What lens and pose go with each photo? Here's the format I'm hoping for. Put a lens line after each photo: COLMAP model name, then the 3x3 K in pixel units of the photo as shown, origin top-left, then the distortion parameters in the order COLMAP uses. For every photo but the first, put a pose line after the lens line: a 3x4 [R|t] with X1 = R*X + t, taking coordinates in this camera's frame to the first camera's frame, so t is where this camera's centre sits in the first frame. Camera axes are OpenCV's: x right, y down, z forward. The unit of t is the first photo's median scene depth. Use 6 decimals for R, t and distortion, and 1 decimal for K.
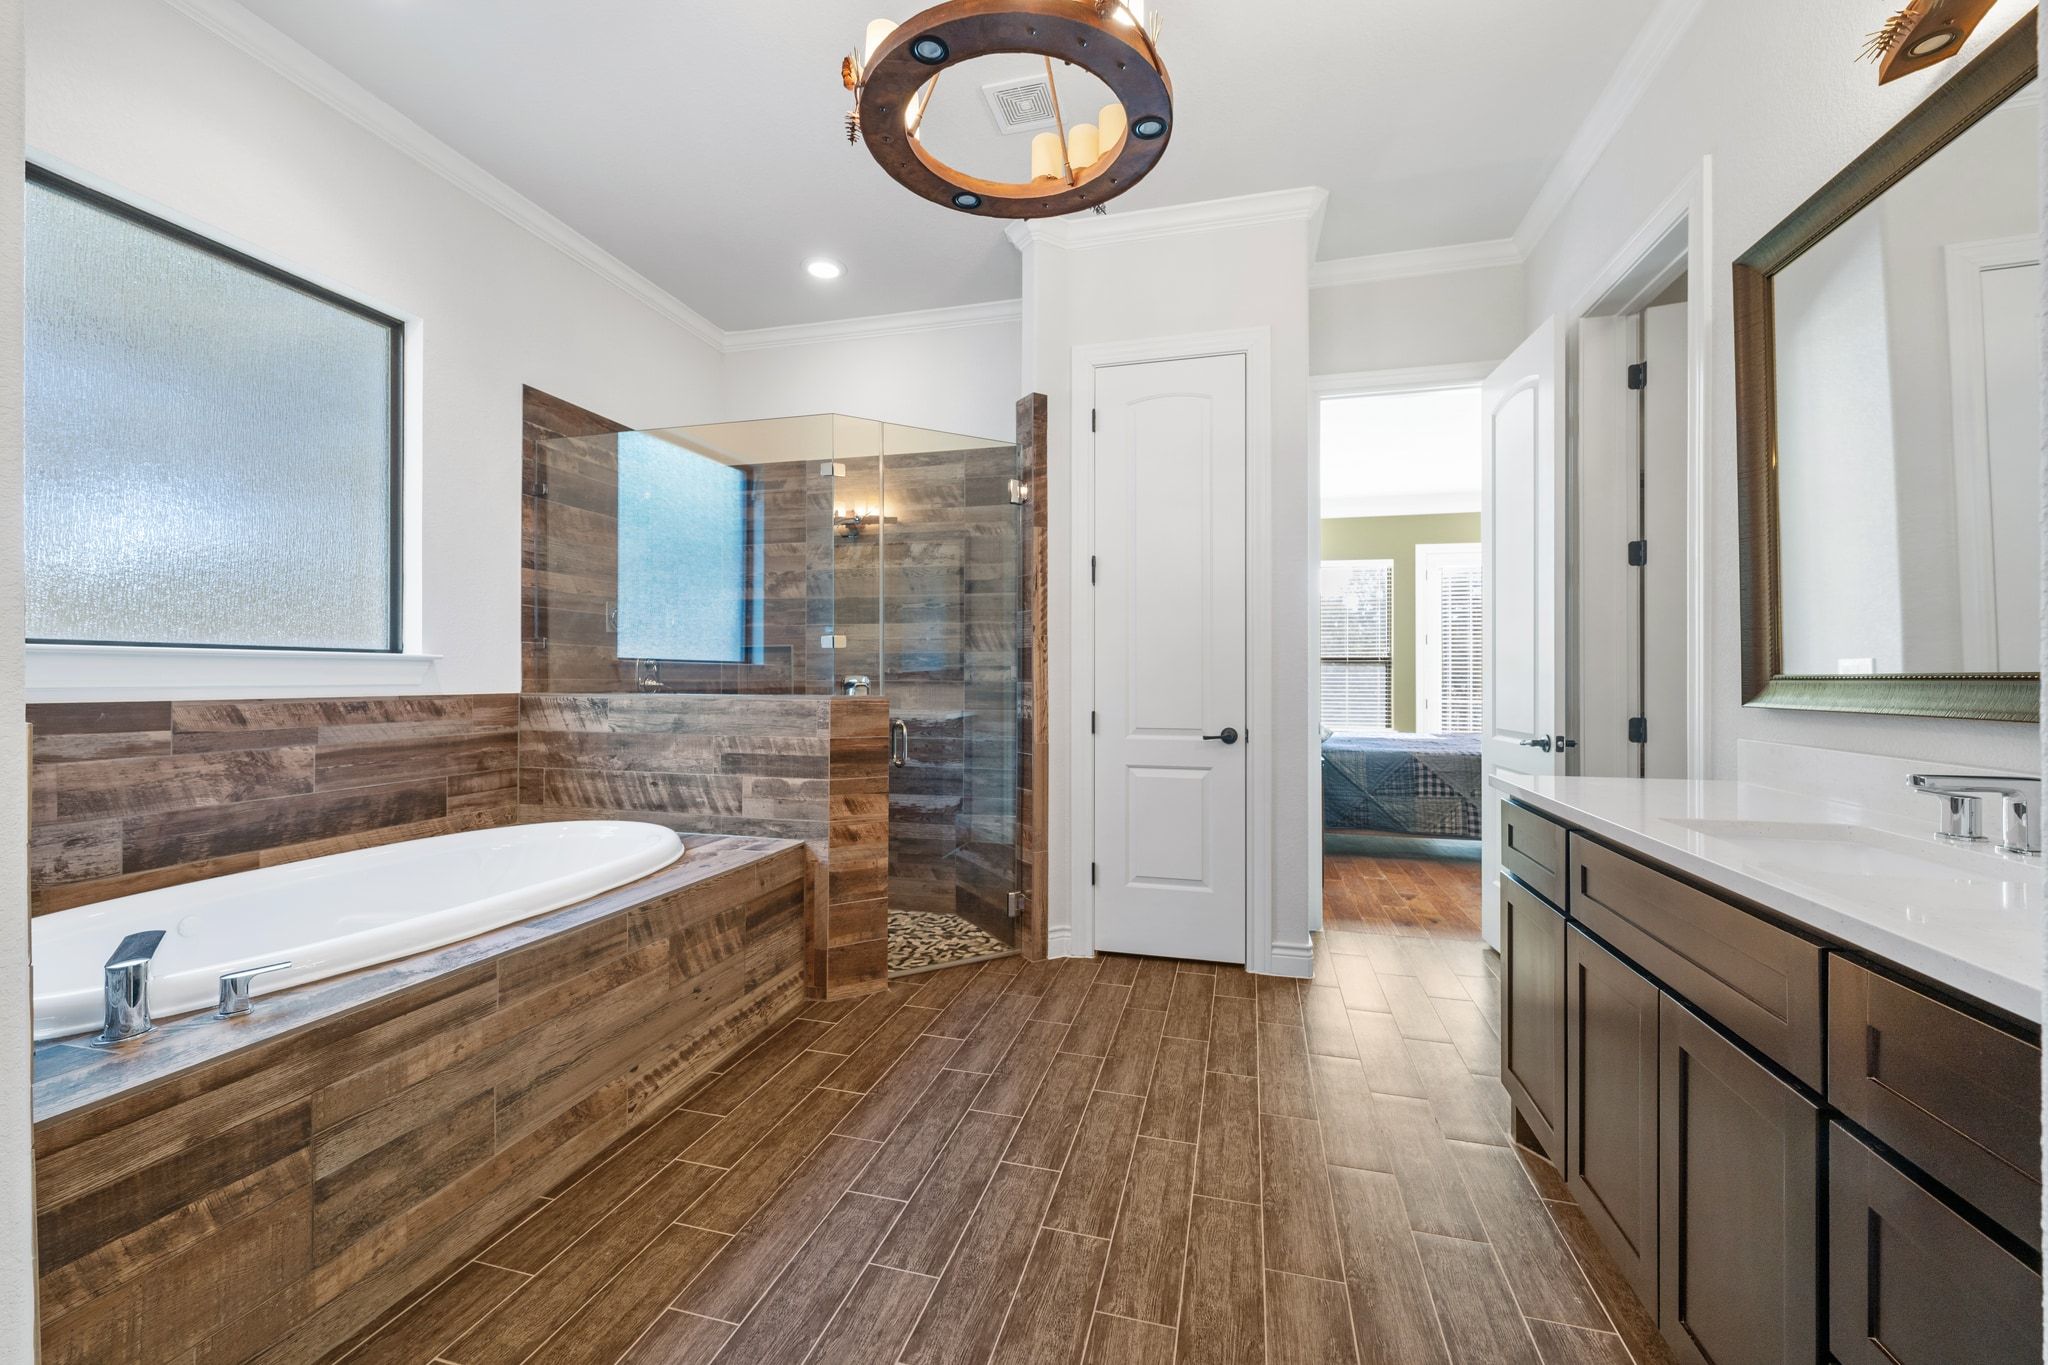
lens RADIAL K [[805.7, 0, 1031.4], [0, 805.7, 676.0], [0, 0, 1]] dist [0.009064, -0.000398]
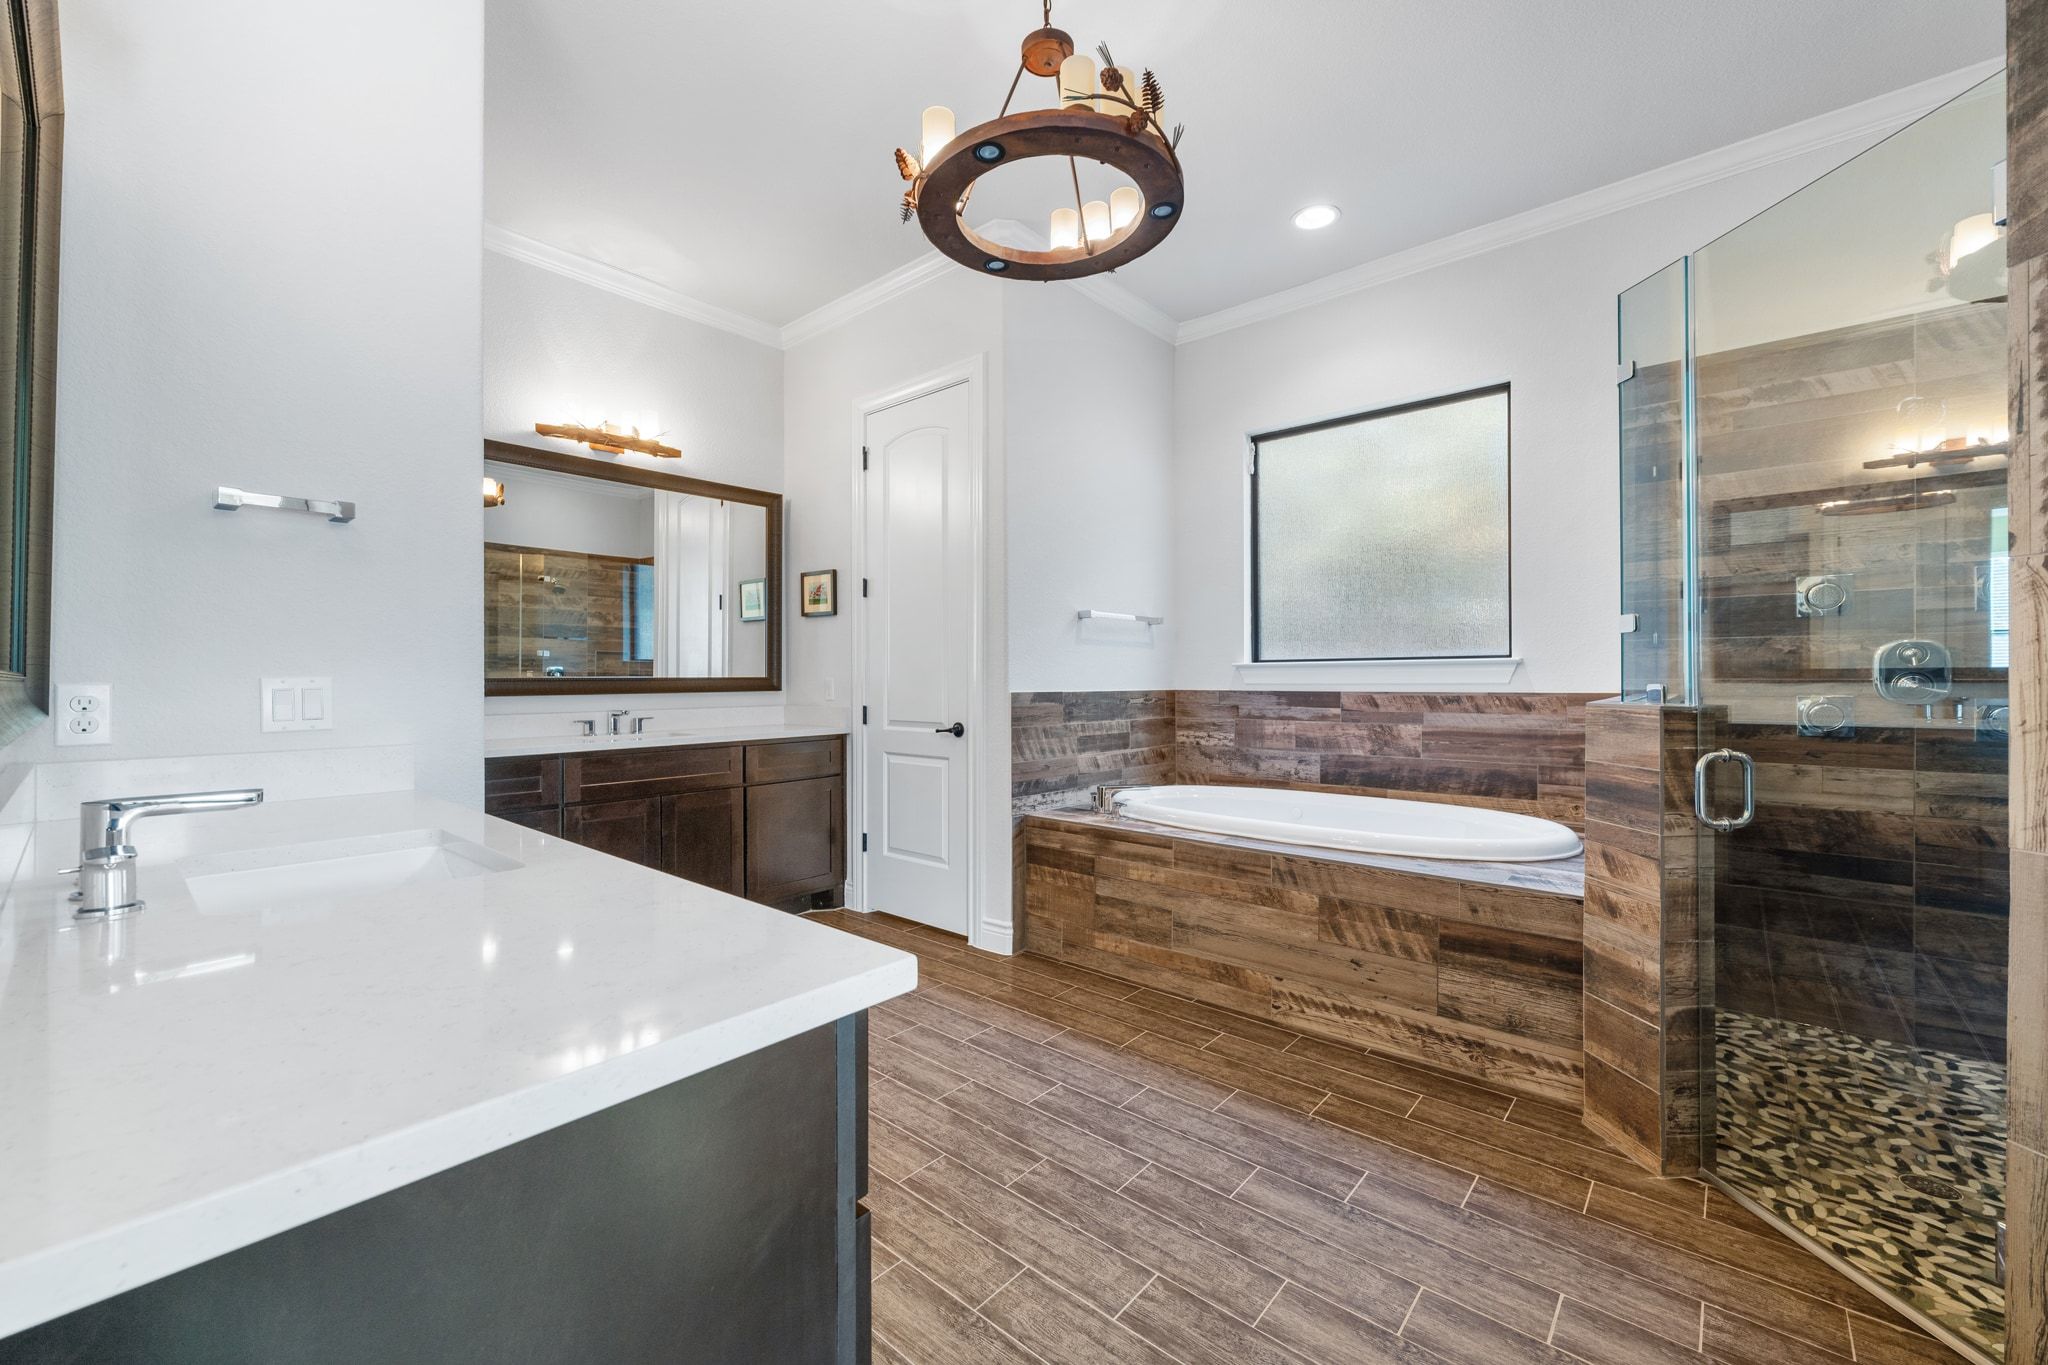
lens RADIAL K [[805.7, 0, 1020.0], [0, 805.7, 679.1], [0, 0, 1]] dist [0.009064, -0.000398]
pose [[-0.432727, -0.001687, -0.901523, 0.778931], [0.004185, 0.999984, -0.003881, 0.007195], [0.901515, -0.005453, -0.432713, 1.077891]]
